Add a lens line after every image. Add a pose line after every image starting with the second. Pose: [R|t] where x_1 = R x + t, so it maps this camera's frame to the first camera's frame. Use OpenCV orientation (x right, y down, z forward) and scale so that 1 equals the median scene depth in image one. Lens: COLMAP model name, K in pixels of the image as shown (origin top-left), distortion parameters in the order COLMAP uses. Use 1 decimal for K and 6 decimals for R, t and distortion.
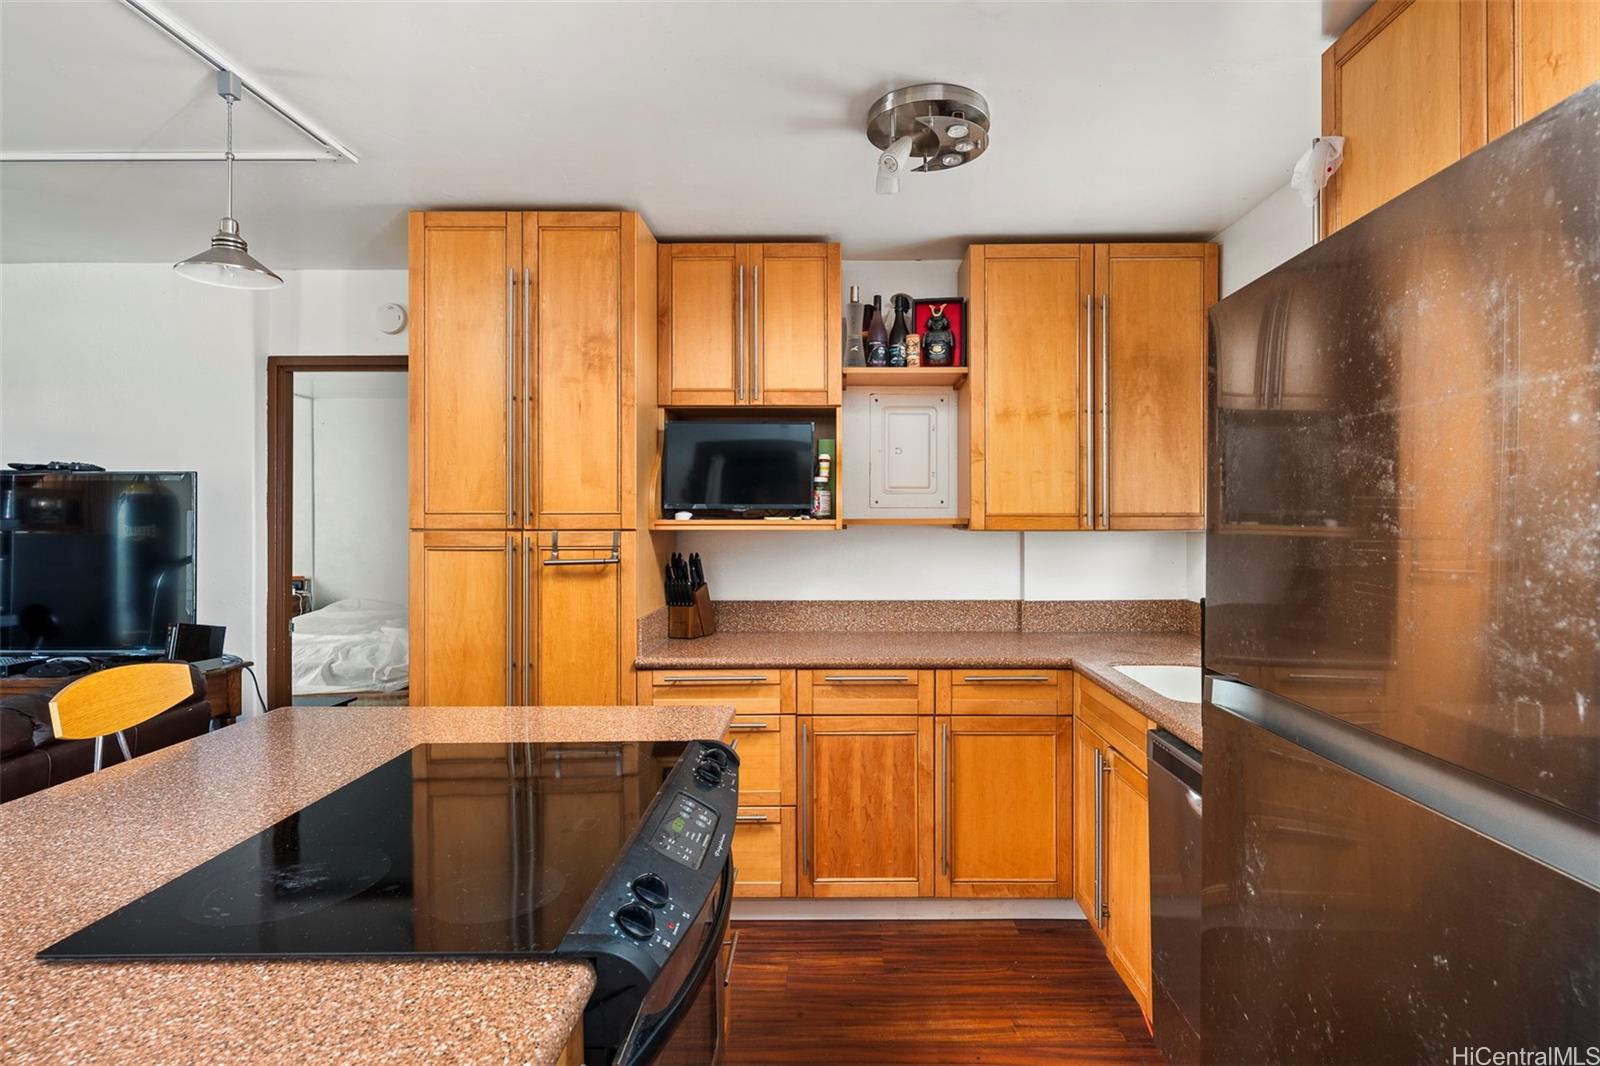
lens RADIAL K [[798.1, 0, 826.9], [0, 798.1, 518.8], [0, 0, 1]] dist [-0.000106, -0.000439]
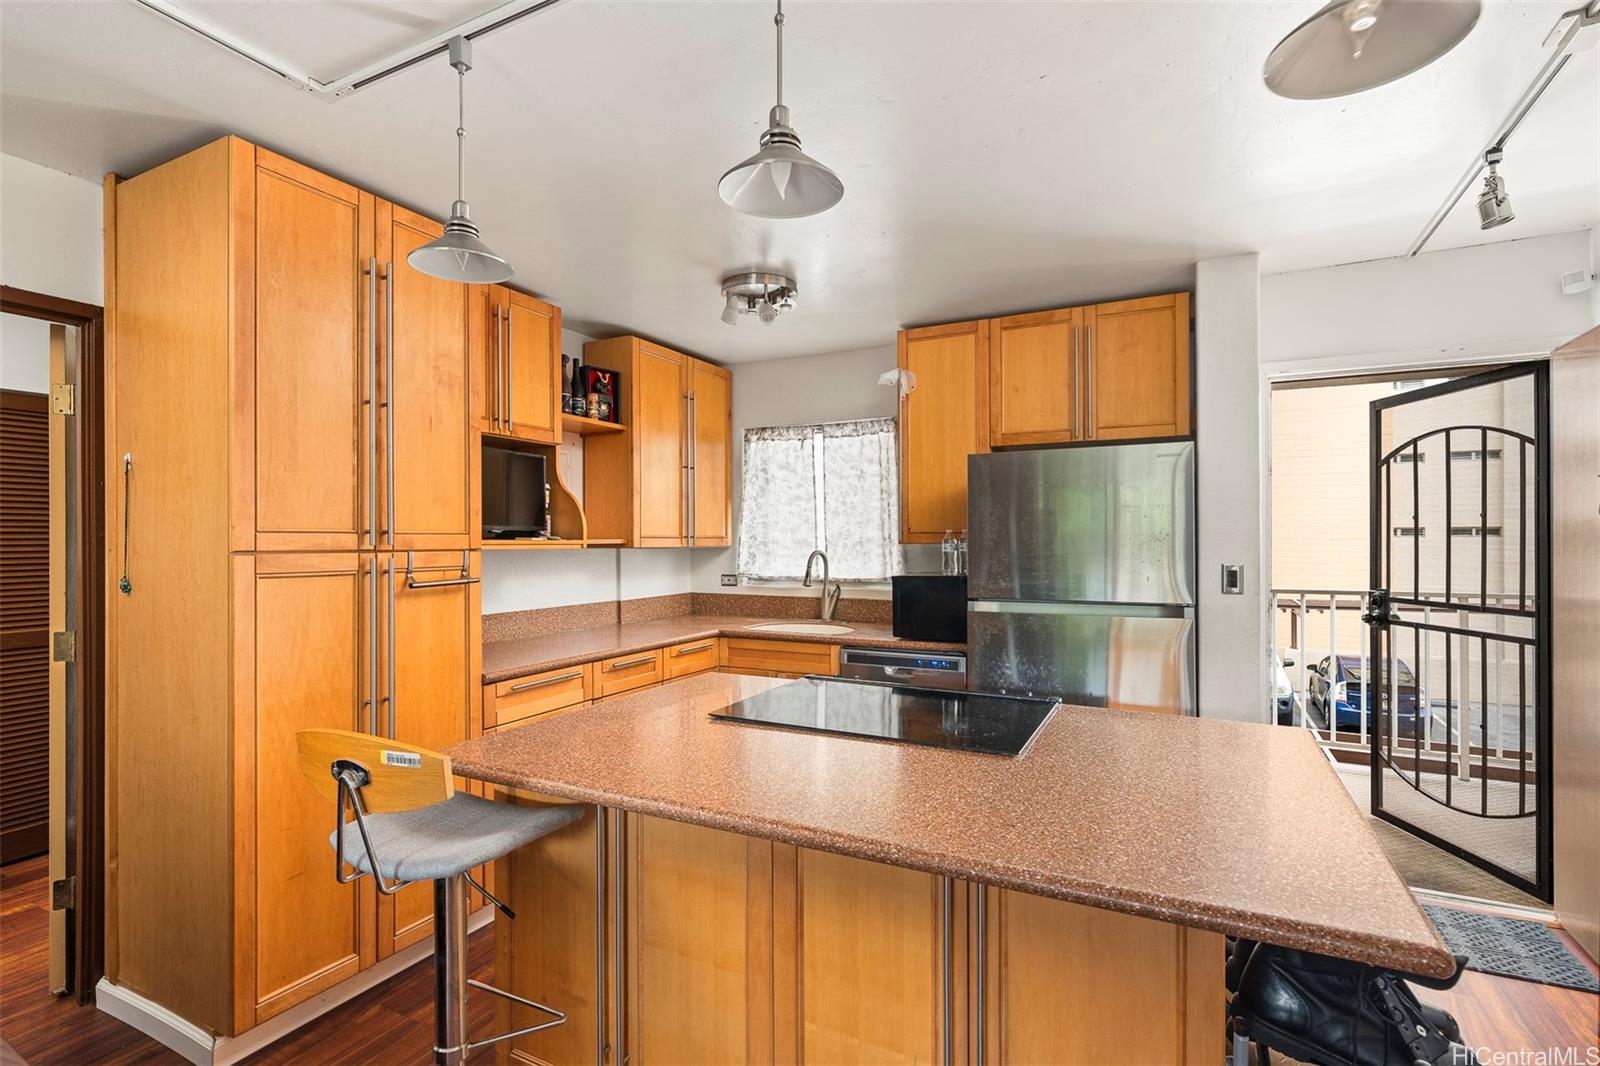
lens RADIAL K [[757.6, 0, 800.0], [0, 757.6, 533.0], [0, 0, 1]] dist [0.000494, -0.000035]
pose [[0.450437, 0.009080, 0.892762, -0.903135], [0.001338, 0.999940, -0.010846, 0.003686], [-0.892807, 0.006079, 0.450398, 0.188135]]
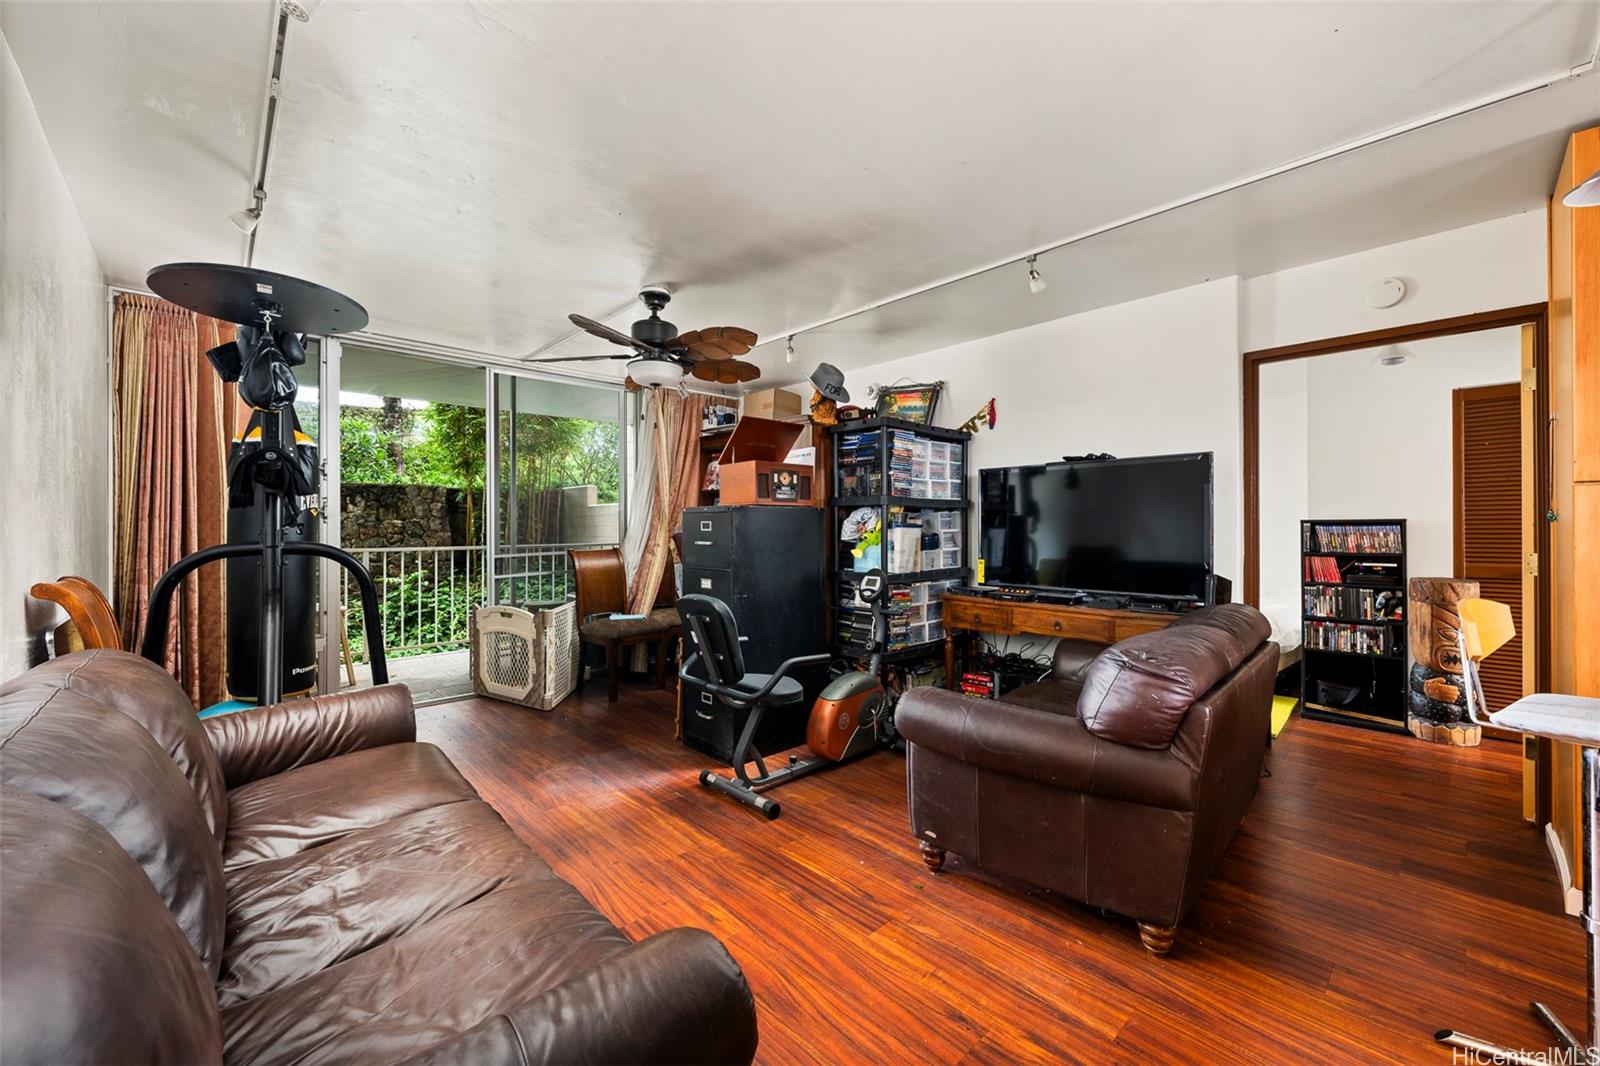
lens RADIAL K [[624.4, 0, 797.3], [0, 624.4, 524.7], [0, 0, 1]] dist [-0.001286, -0.000136]
pose [[0.685034, -0.001227, -0.728510, -0.593138], [-0.000054, 0.999998, -0.001735, 0.060981], [0.728511, 0.001228, 0.685033, -0.125461]]
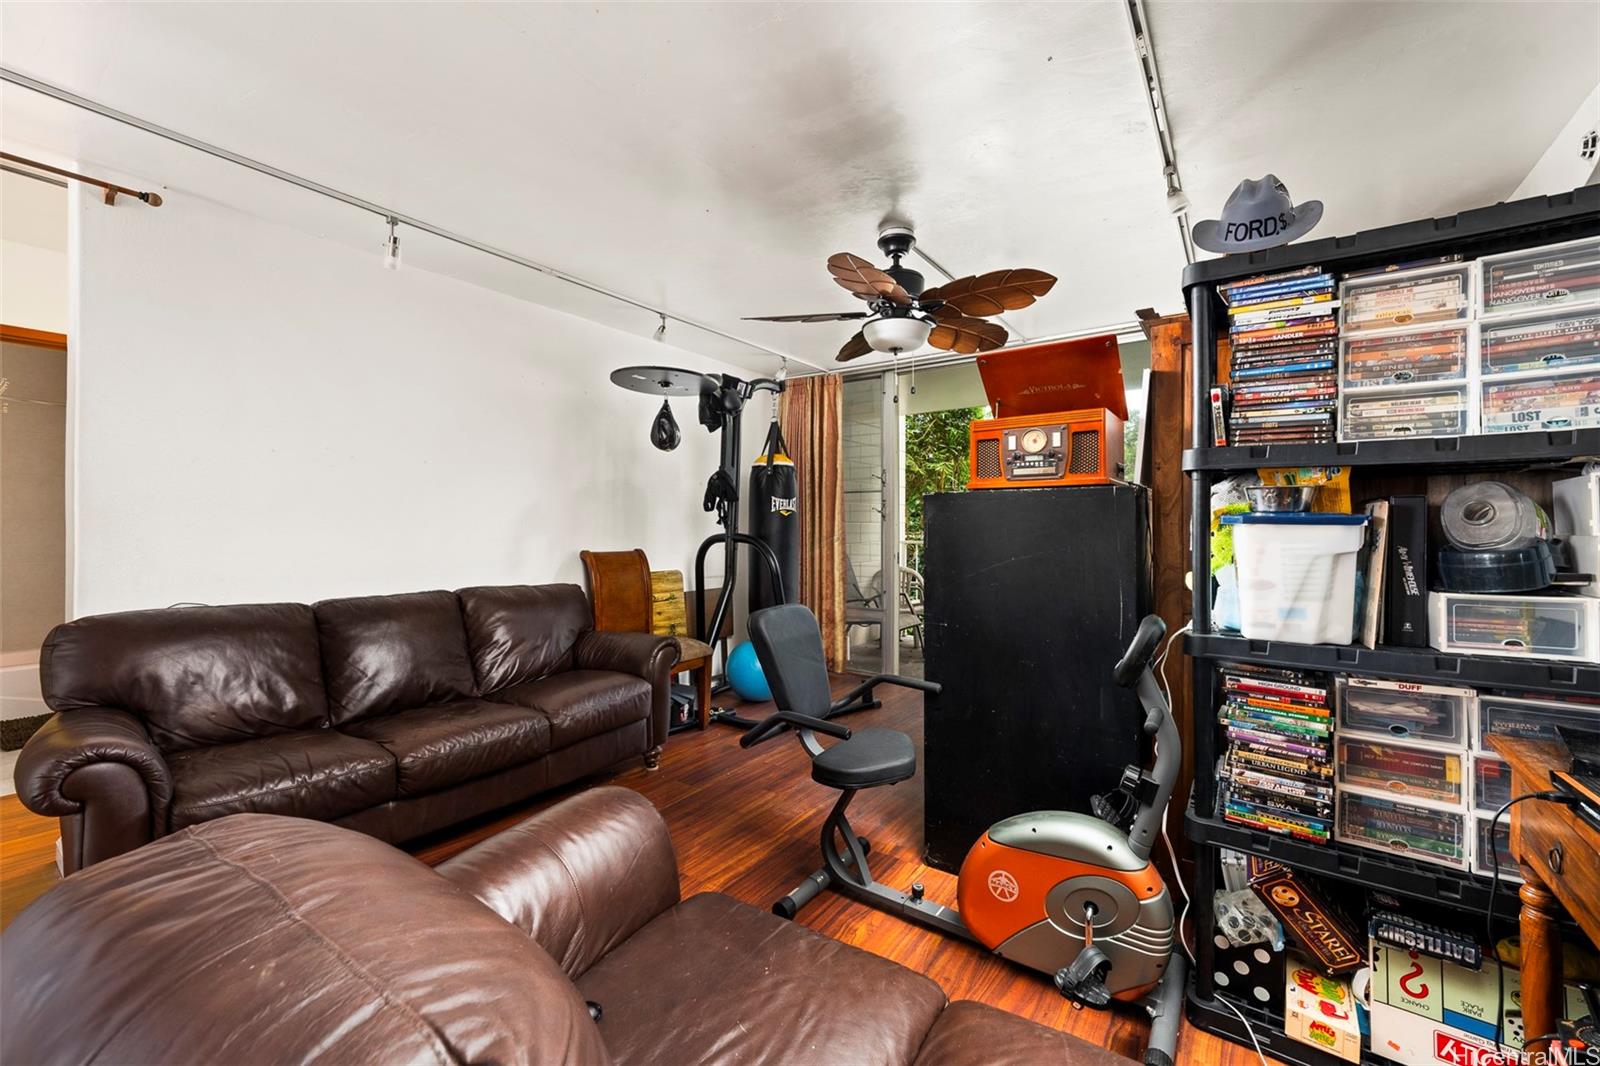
lens RADIAL K [[639.1, 0, 798.2], [0, 639.1, 527.9], [0, 0, 1]] dist [-0.000660, -0.000034]
pose [[-0.579404, 0.005159, -0.815024, -0.742090], [0.001121, 0.999984, 0.005533, 0.064442], [0.815040, 0.002292, -0.579400, 0.913481]]
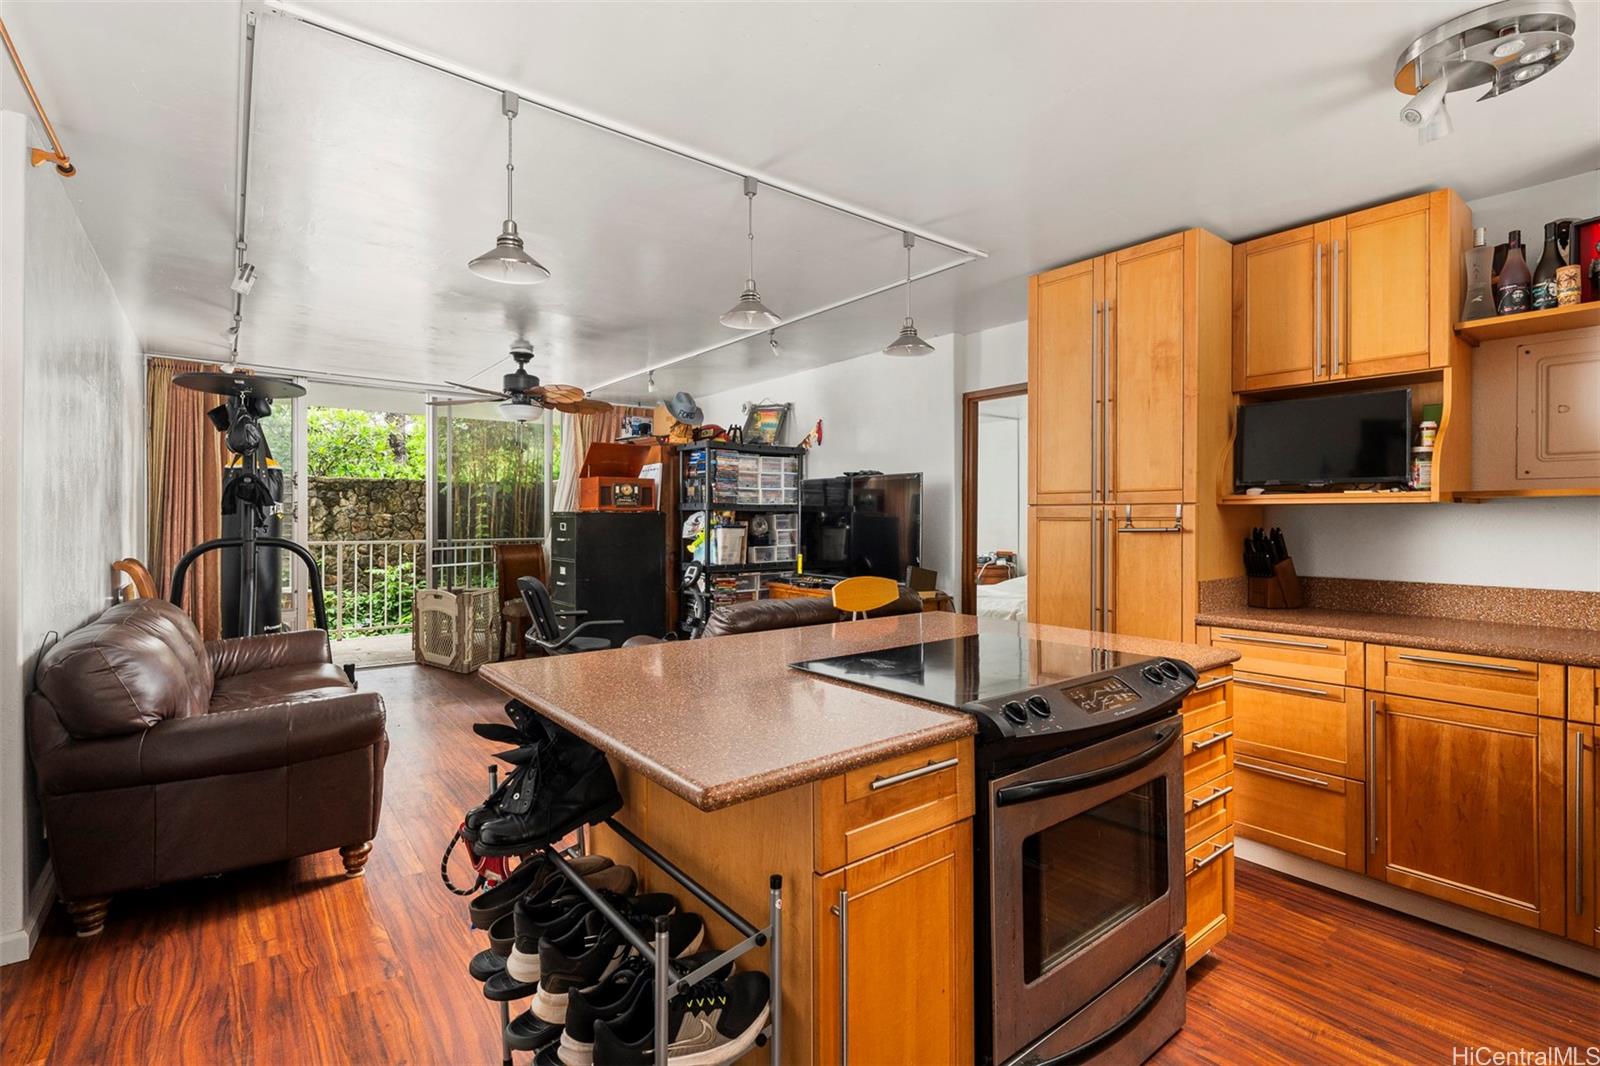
lens RADIAL K [[734.9, 0, 802.9], [0, 734.9, 515.6], [0, 0, 1]] dist [-0.001925, -0.000197]
pose [[0.619518, 0.001116, -0.784982, 0.235457], [-0.003235, 0.999994, -0.001132, 0.033978], [0.784976, 0.003241, 0.619518, -0.101604]]
